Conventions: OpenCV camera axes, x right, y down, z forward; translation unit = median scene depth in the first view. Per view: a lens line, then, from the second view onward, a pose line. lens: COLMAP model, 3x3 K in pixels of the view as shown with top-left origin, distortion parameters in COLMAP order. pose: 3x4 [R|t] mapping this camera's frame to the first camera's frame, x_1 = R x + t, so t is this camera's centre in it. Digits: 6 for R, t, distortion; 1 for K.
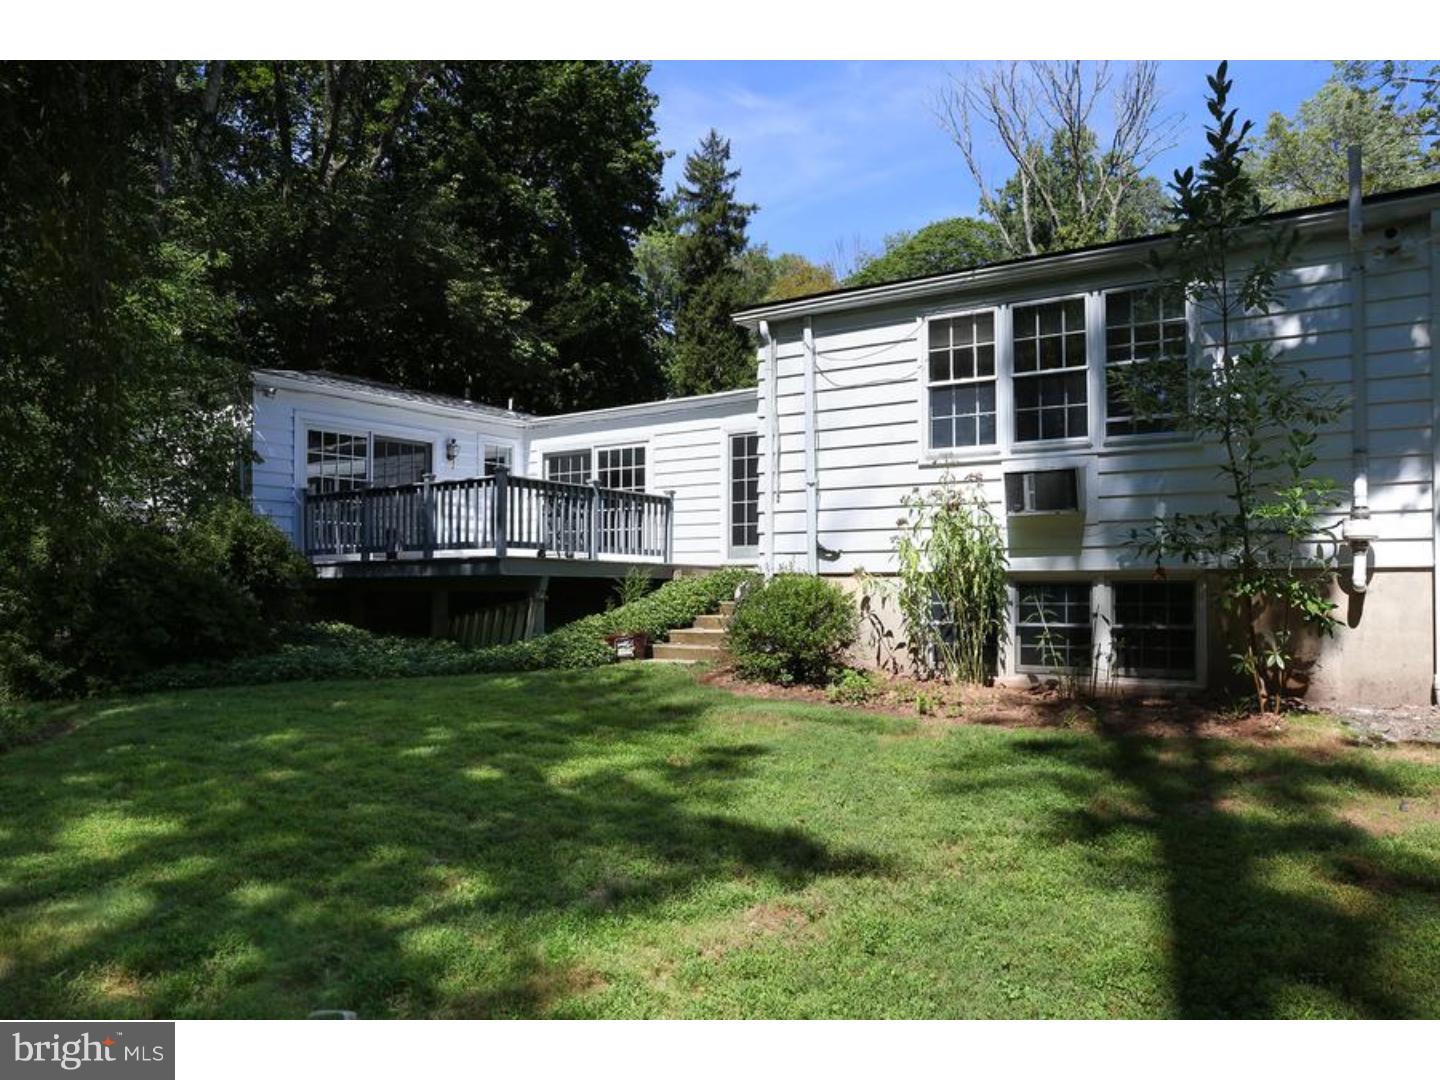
lens RADIAL K [[1051.3, 0, 720.0], [0, 1051.3, 540.0], [0, 0, 1]] dist [-0.007564, -0.001150]
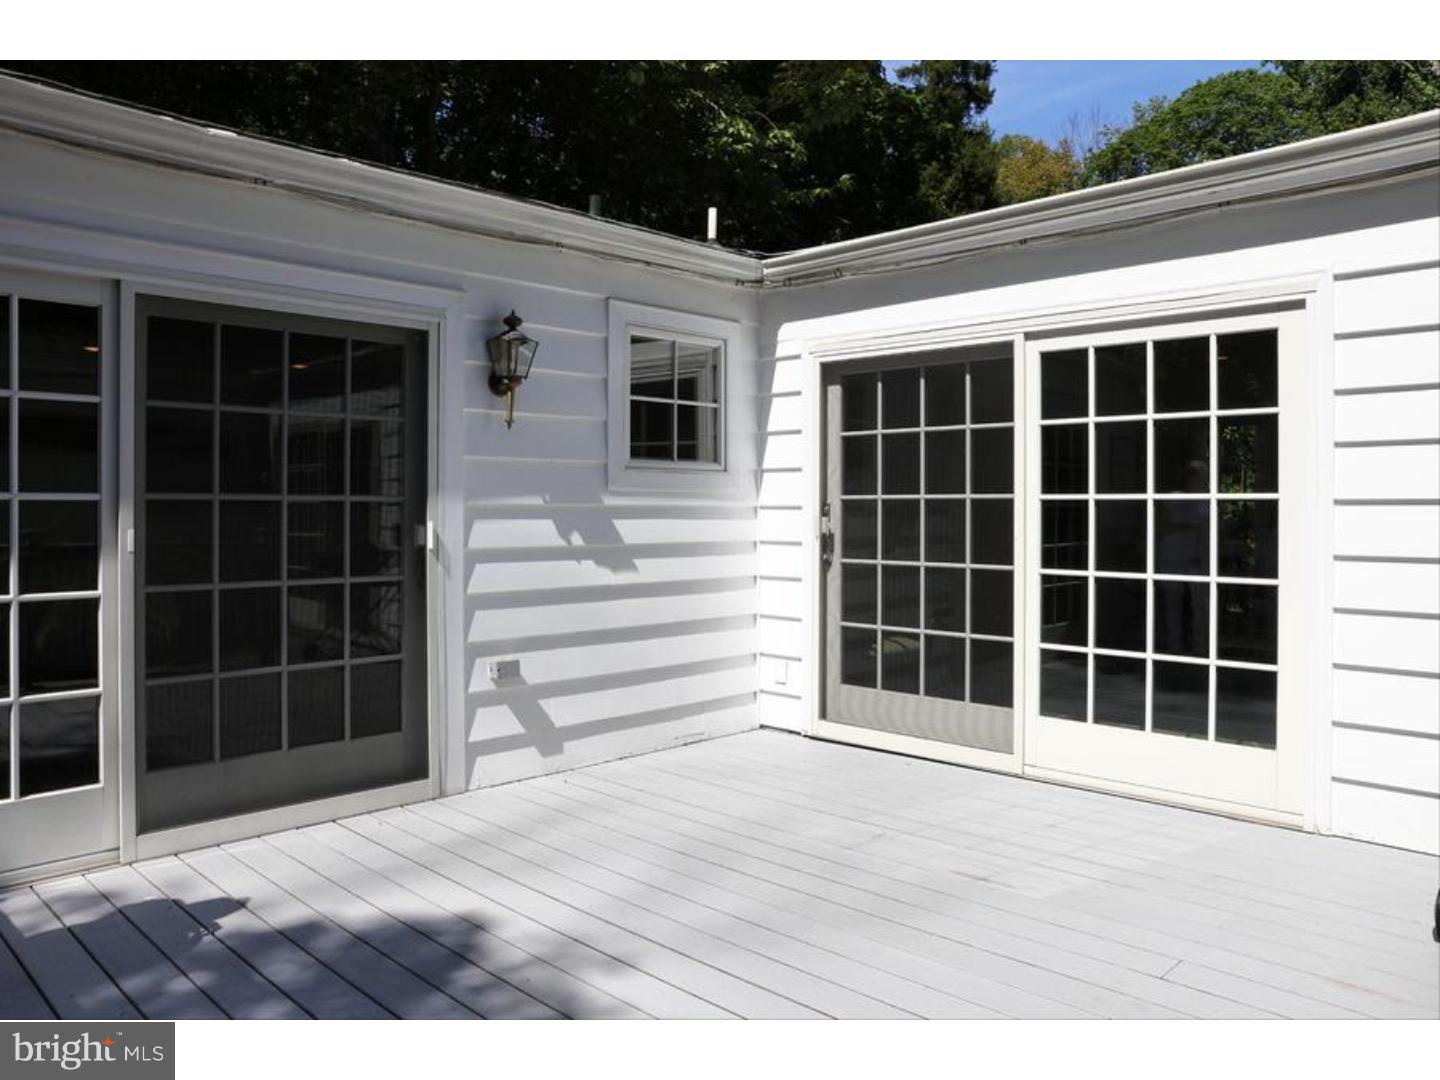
lens RADIAL K [[1051.3, 0, 720.0], [0, 1051.3, 540.0], [0, 0, 1]] dist [-0.007564, -0.001150]
pose [[0.984792, 0.009914, -0.173453, -0.136569], [0.003417, 0.997072, 0.076390, -0.052267], [0.173703, -0.075821, 0.981875, 0.656806]]
